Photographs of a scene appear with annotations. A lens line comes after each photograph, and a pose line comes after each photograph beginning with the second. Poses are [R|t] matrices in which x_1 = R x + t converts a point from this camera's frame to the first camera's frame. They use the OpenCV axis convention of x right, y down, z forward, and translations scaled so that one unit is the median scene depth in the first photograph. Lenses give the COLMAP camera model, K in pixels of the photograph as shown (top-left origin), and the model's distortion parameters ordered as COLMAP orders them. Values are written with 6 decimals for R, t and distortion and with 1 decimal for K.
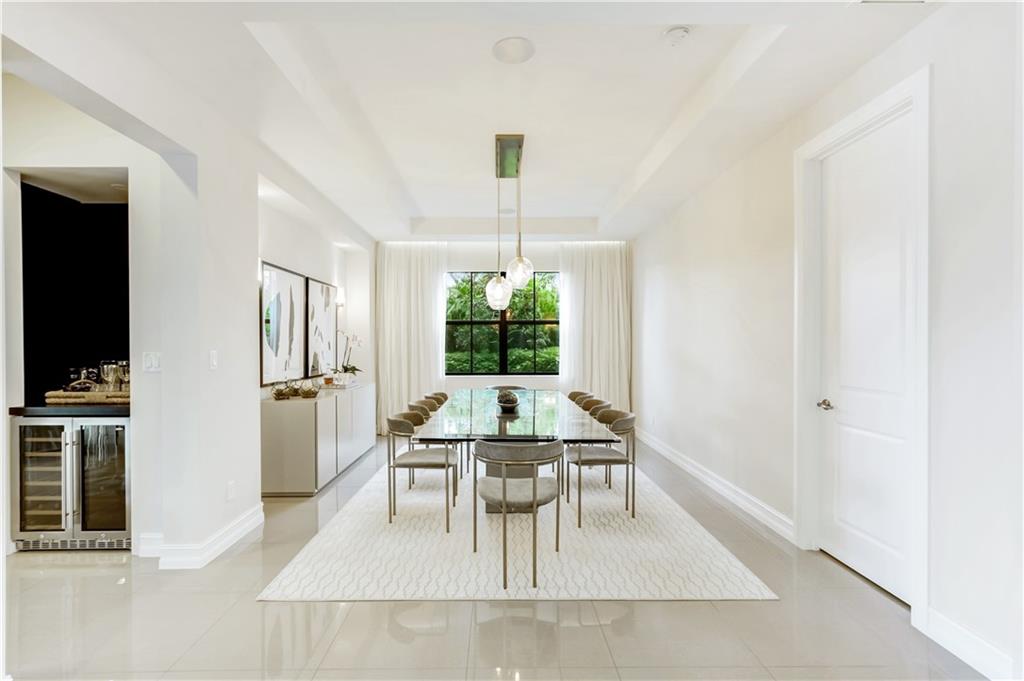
lens RADIAL K [[471.8, 0, 505.9], [0, 471.8, 345.6], [0, 0, 1]] dist [0.000846, 0.002051]
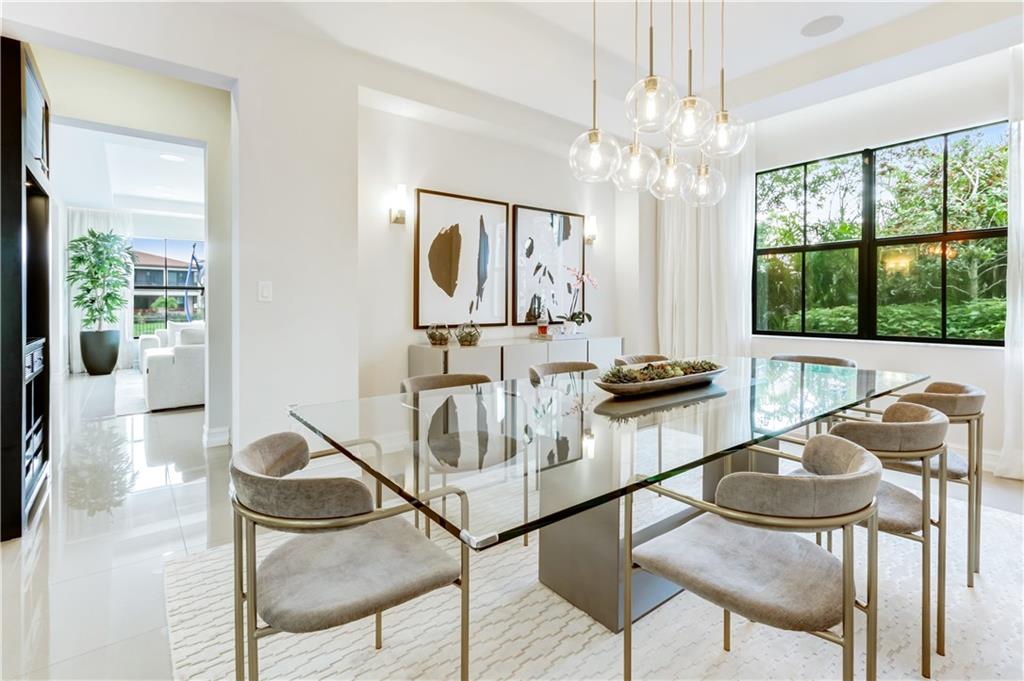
lens RADIAL K [[471.8, 0, 513.8], [0, 471.8, 309.4], [0, 0, 1]] dist [0.000846, 0.002051]
pose [[0.601714, 0.010407, -0.798644, 0.298384], [-0.003560, 0.999940, 0.010348, 0.037775], [0.798704, -0.003383, 0.601715, 0.566930]]
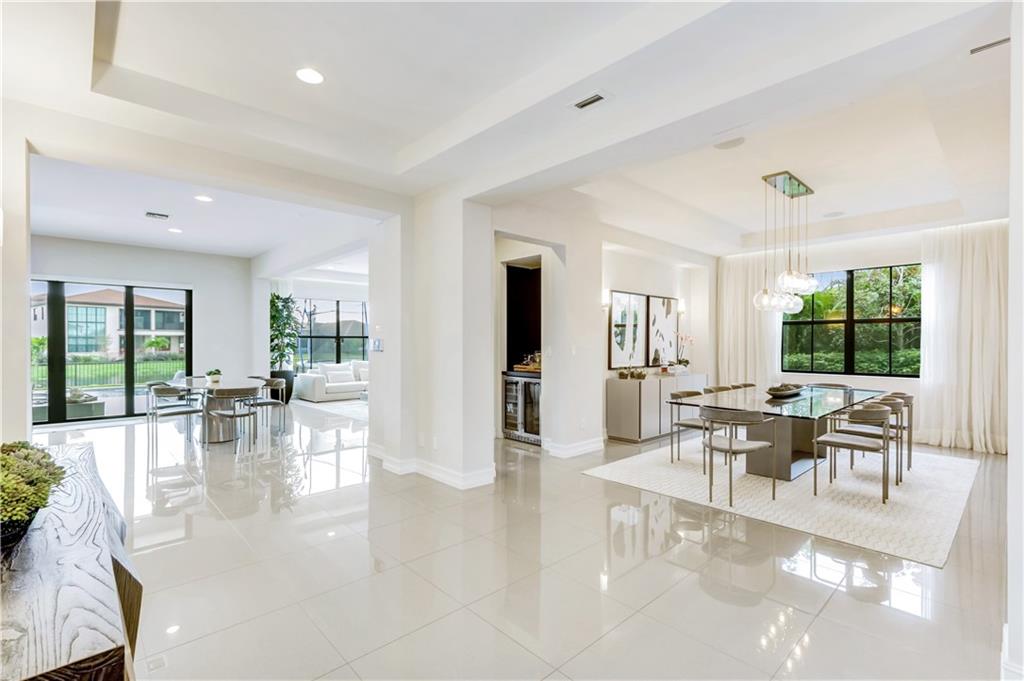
lens RADIAL K [[471.8, 0, 505.8], [0, 471.8, 341.8], [0, 0, 1]] dist [0.000846, 0.002051]
pose [[0.667736, 0.001985, -0.744396, 0.403430], [-0.005987, 0.999978, -0.002704, 0.000506], [0.744374, 0.006262, 0.667733, -0.305446]]
